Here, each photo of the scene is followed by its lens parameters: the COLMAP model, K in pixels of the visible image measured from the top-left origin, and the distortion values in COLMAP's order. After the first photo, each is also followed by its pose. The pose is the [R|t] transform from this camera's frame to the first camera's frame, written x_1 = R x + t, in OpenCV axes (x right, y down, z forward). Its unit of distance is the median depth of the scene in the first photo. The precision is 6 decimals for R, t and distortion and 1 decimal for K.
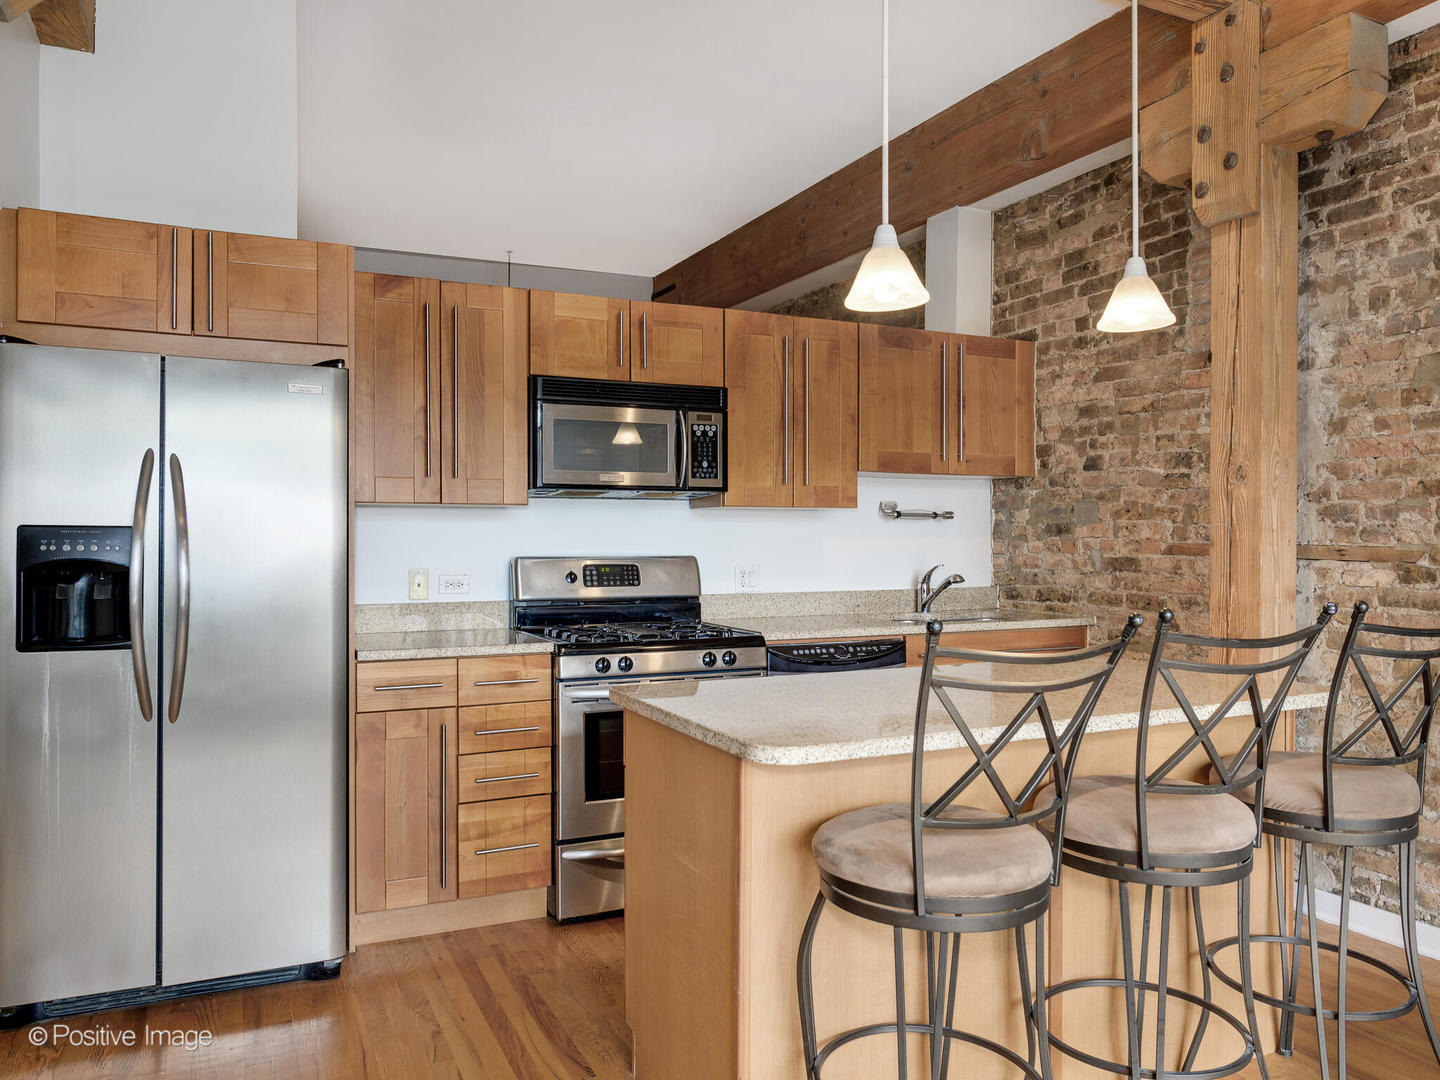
lens RADIAL K [[1034.0, 0, 720.0], [0, 1034.0, 540.0], [0, 0, 1]] dist [-0.001570, 0.001161]
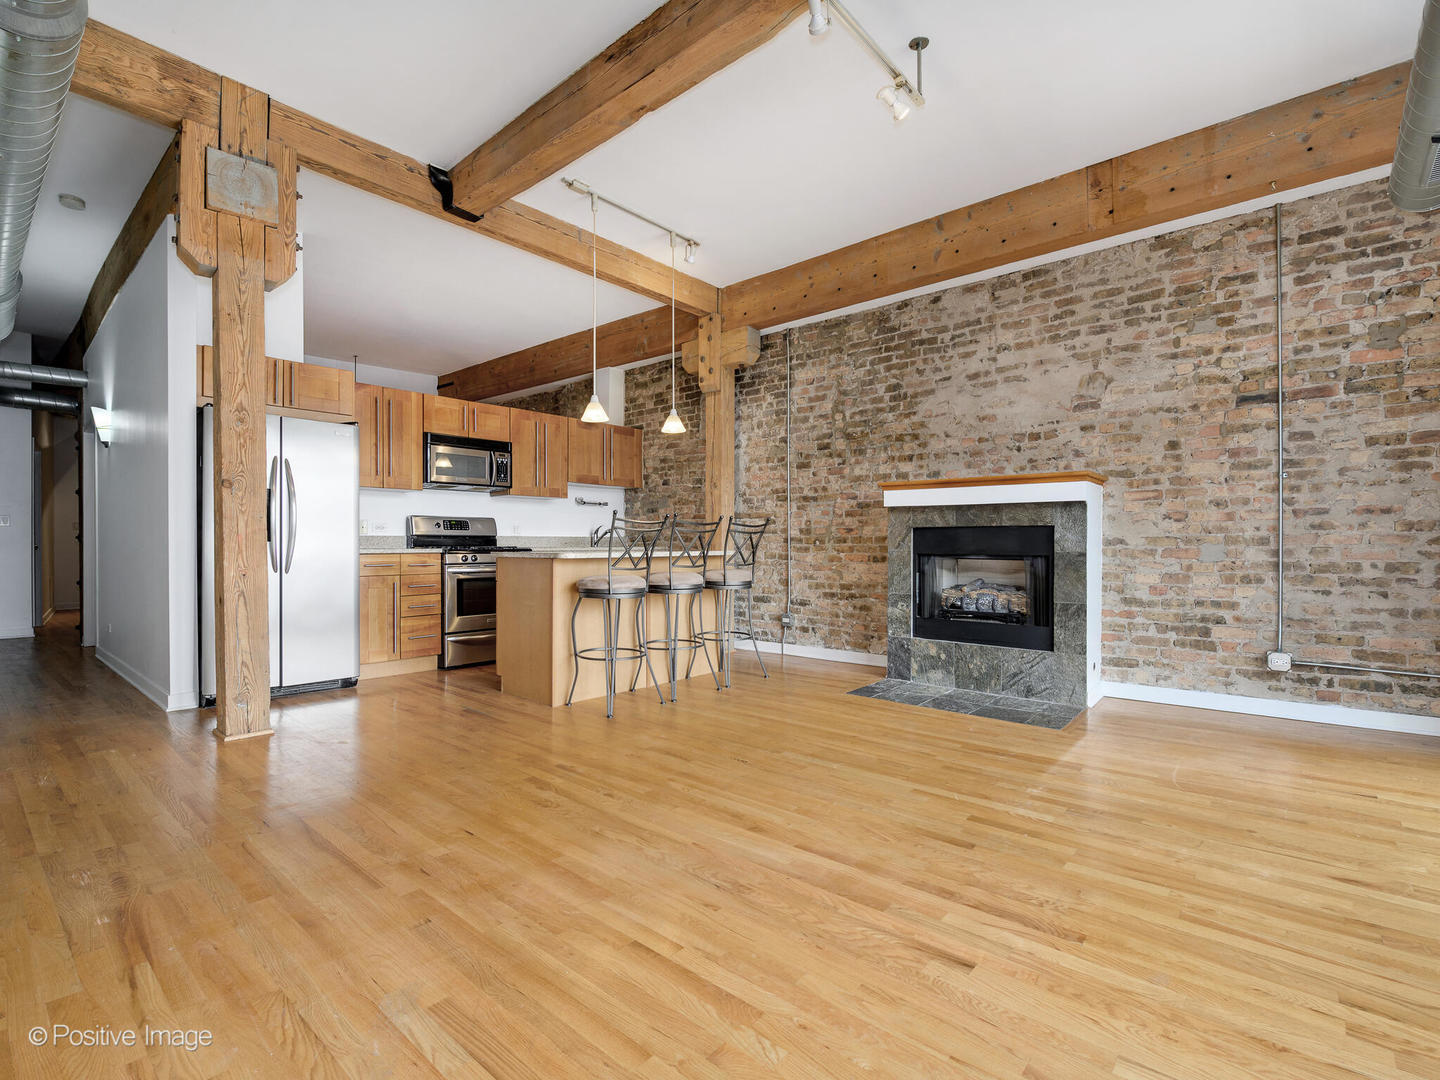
lens RADIAL K [[674.2, 0, 720.0], [0, 674.2, 540.0], [0, 0, 1]] dist [-0.003124, -0.000558]
pose [[0.917971, 0.000217, 0.396646, -0.178508], [0.002461, 0.999977, -0.006244, 0.085870], [-0.396639, 0.006708, 0.917950, -0.598837]]
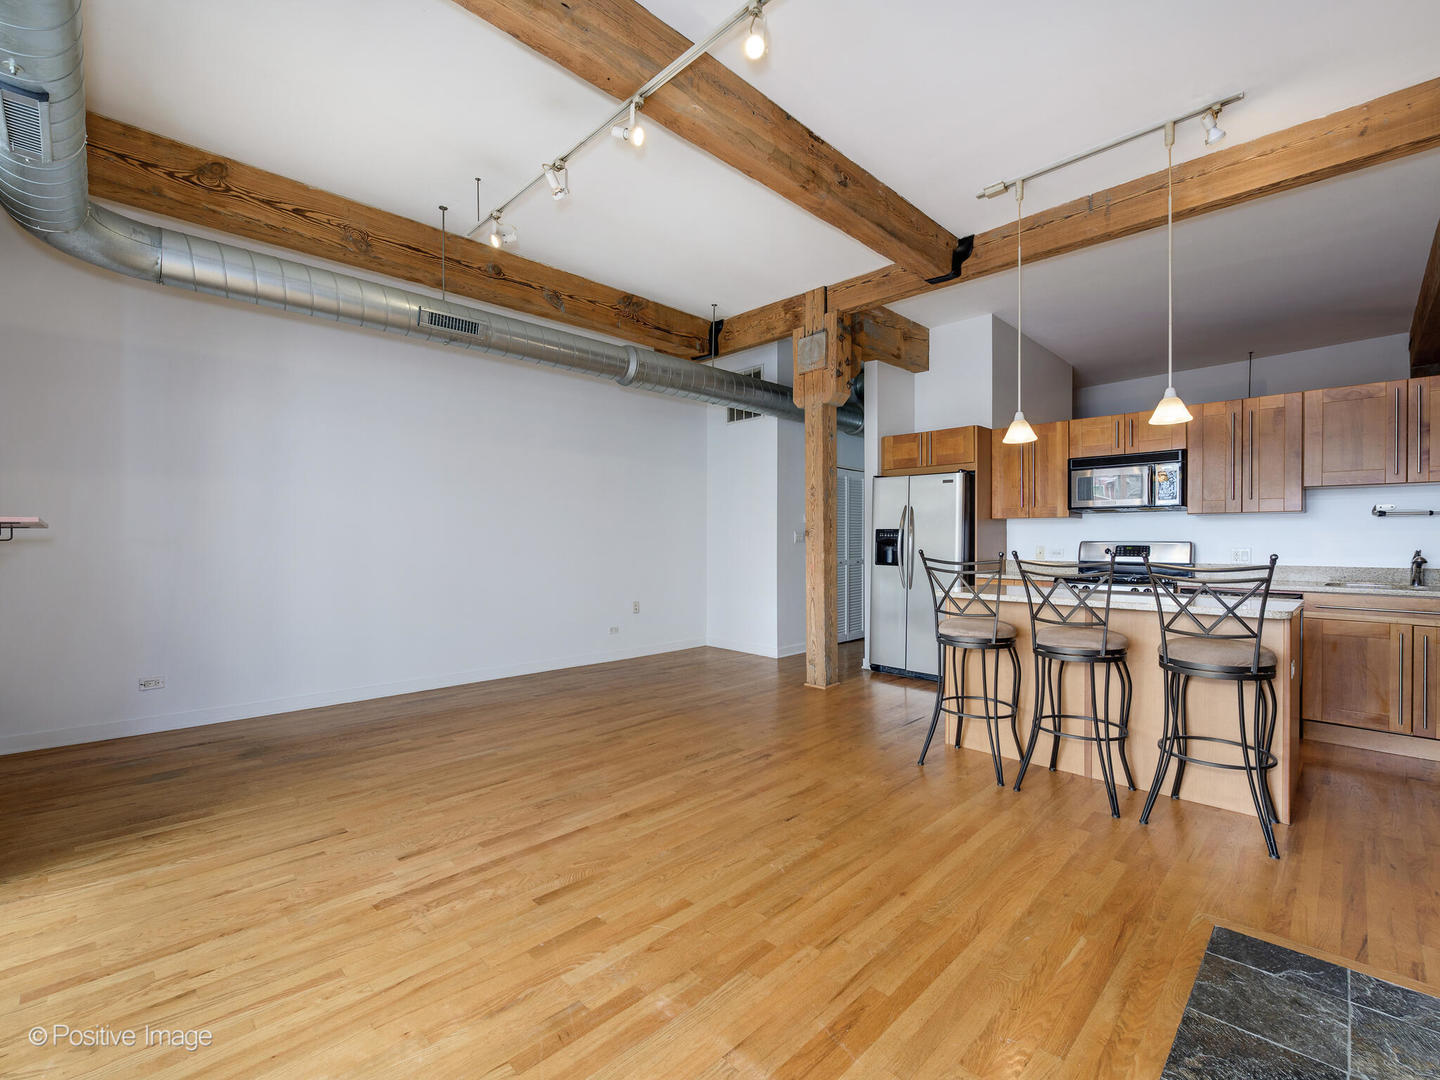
lens RADIAL K [[637.8, 0, 720.0], [0, 637.8, 540.0], [0, 0, 1]] dist [0.001174, 0.000245]
pose [[0.331290, 0.001071, -0.943528, 0.891266], [-0.003178, 0.999995, 0.000020, 0.017960], [0.943524, 0.002992, 0.331292, -0.168905]]
